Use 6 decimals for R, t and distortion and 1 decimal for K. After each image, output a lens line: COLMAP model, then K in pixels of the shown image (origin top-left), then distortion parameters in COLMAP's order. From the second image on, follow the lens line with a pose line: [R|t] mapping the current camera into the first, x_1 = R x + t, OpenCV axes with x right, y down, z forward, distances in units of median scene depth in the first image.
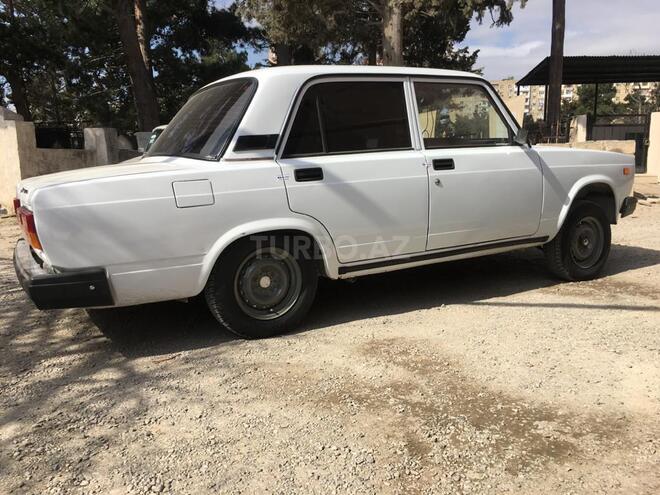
lens RADIAL K [[558.3, 0, 328.8], [0, 558.3, 246.2], [0, 0, 1]] dist [0.076850, -0.098223]
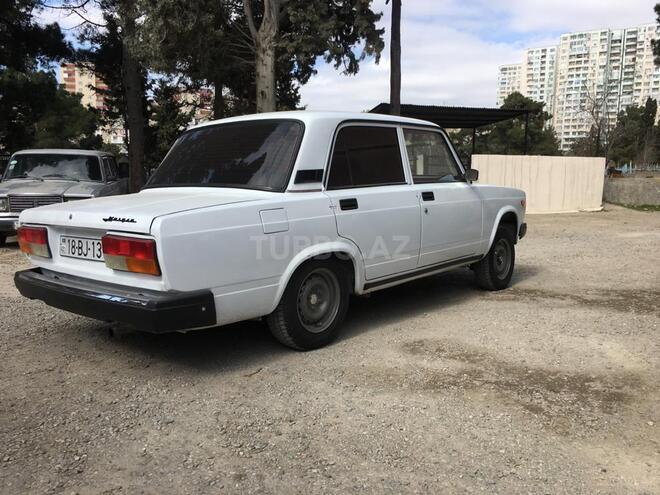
lens RADIAL K [[558.3, 0, 328.0], [0, 558.3, 248.1], [0, 0, 1]] dist [0.076850, -0.098223]
pose [[0.943605, -0.023012, 0.330272, -0.446040], [0.039526, 0.998277, -0.043374, 0.011002], [-0.328705, 0.053982, 0.942889, -0.073551]]
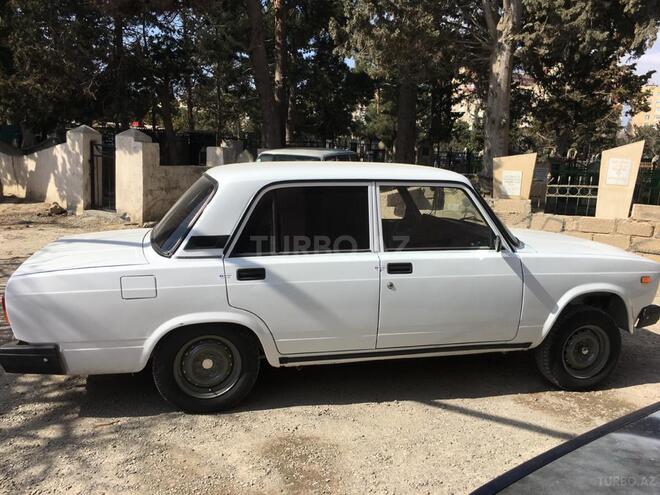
lens RADIAL K [[558.3, 0, 330.7], [0, 558.3, 246.3], [0, 0, 1]] dist [0.076850, -0.098223]
pose [[0.960486, 0.107250, -0.256833, 0.377274], [-0.105884, 0.994193, 0.019183, -0.212455], [0.257399, 0.008769, 0.966265, -0.022179]]
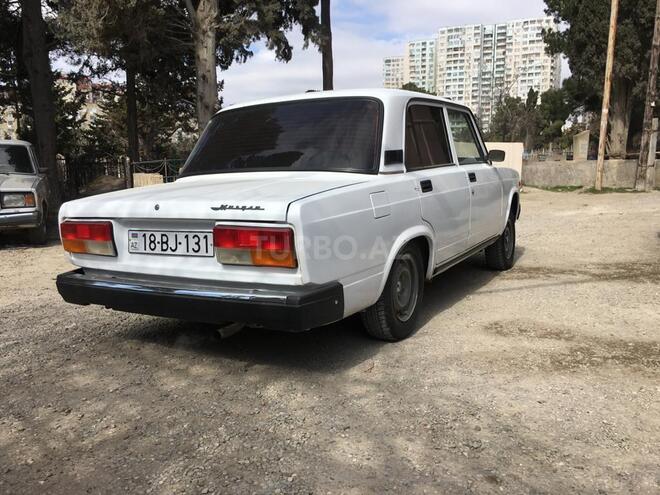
lens RADIAL K [[558.3, 0, 325.7], [0, 558.3, 247.2], [0, 0, 1]] dist [0.076850, -0.098223]
pose [[0.865843, -0.069748, 0.495430, -0.744178], [0.089287, 0.995880, -0.015841, -0.006562], [-0.492284, 0.057951, 0.868504, 0.131372]]
